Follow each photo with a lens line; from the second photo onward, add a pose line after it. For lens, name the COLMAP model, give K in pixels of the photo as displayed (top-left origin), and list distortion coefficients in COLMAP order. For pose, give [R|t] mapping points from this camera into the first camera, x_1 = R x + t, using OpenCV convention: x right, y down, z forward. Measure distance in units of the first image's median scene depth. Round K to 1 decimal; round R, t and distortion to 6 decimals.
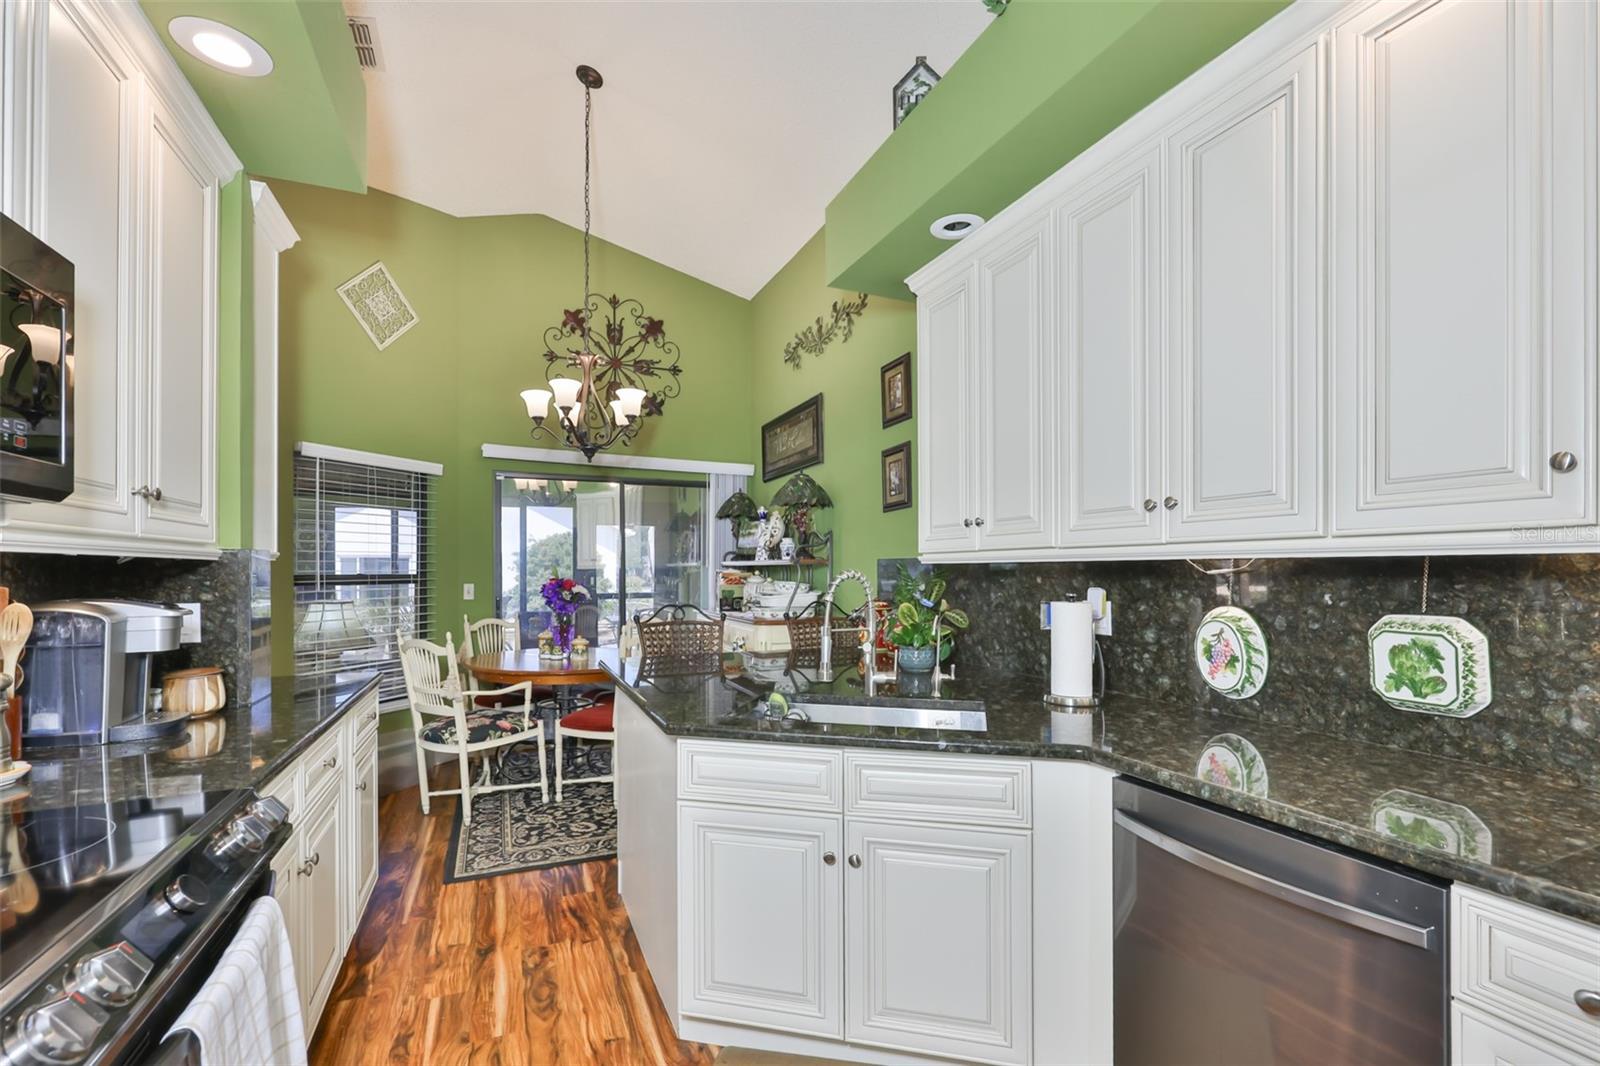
lens RADIAL K [[716.7, 0, 823.6], [0, 716.7, 569.8], [0, 0, 1]] dist [-0.004955, 0.001496]
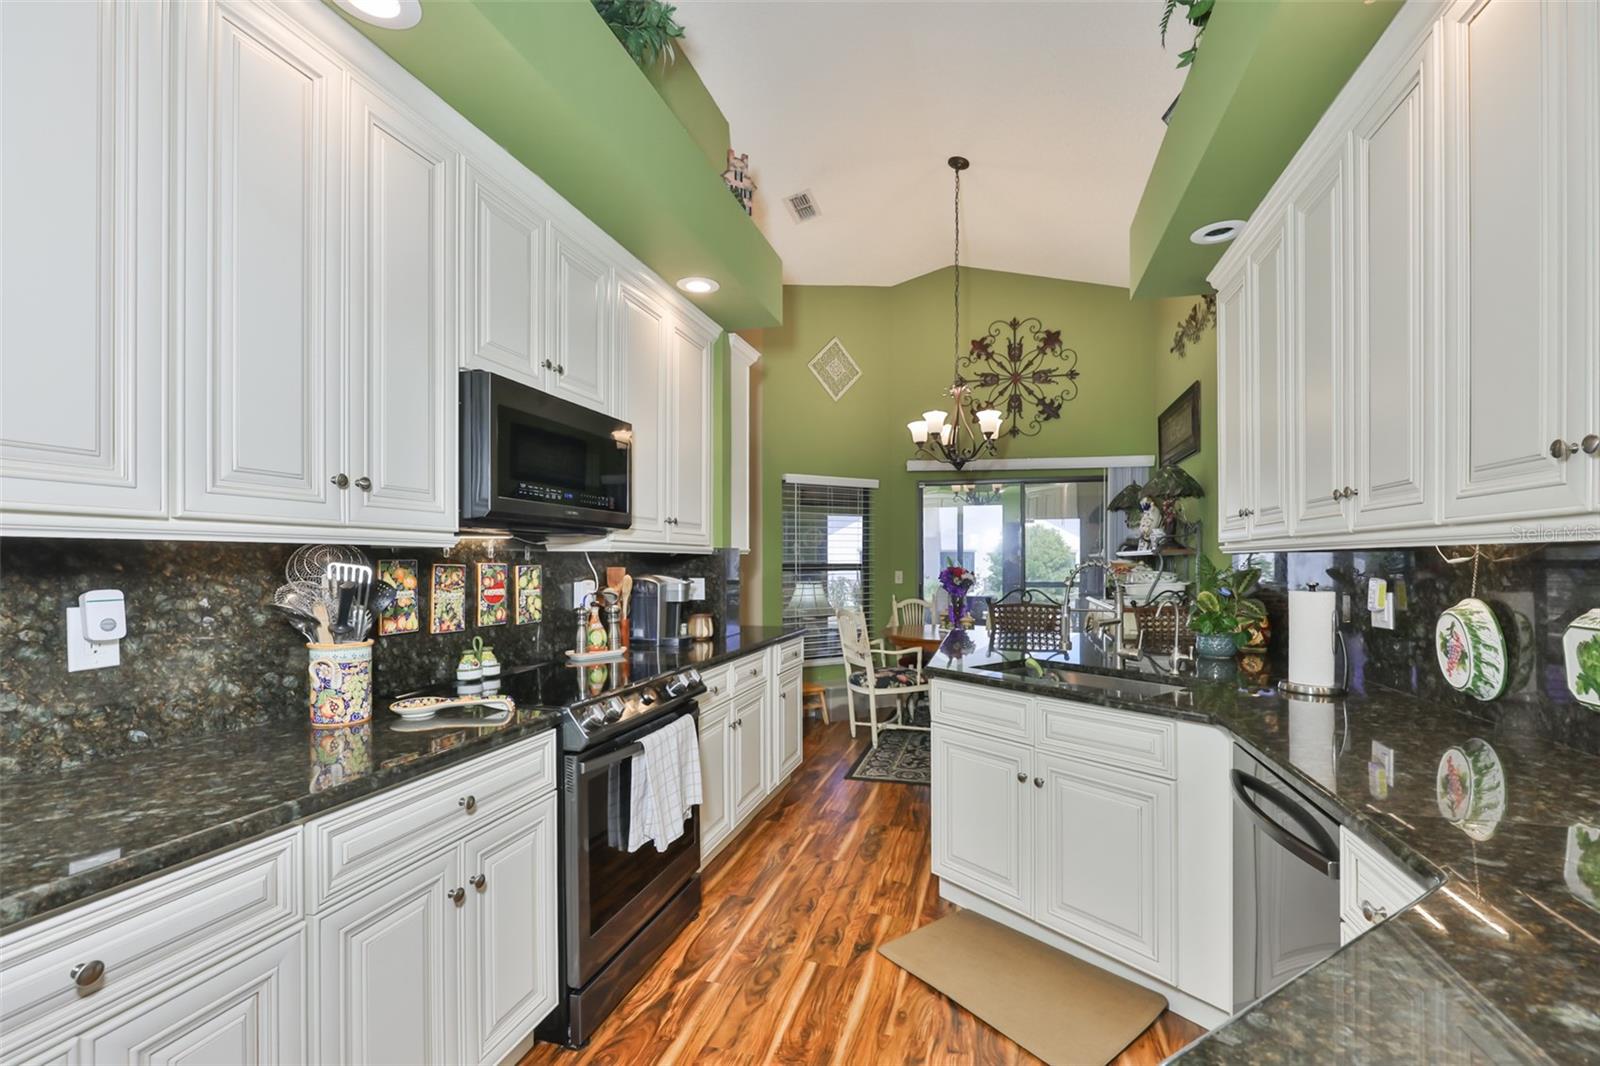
lens RADIAL K [[716.7, 0, 811.7], [0, 716.7, 562.7], [0, 0, 1]] dist [-0.004955, 0.001496]
pose [[0.778619, 0.001935, -0.627494, 0.261360], [-0.000199, 0.999996, 0.002838, 0.001420], [0.627496, -0.002085, 0.778617, -0.132020]]
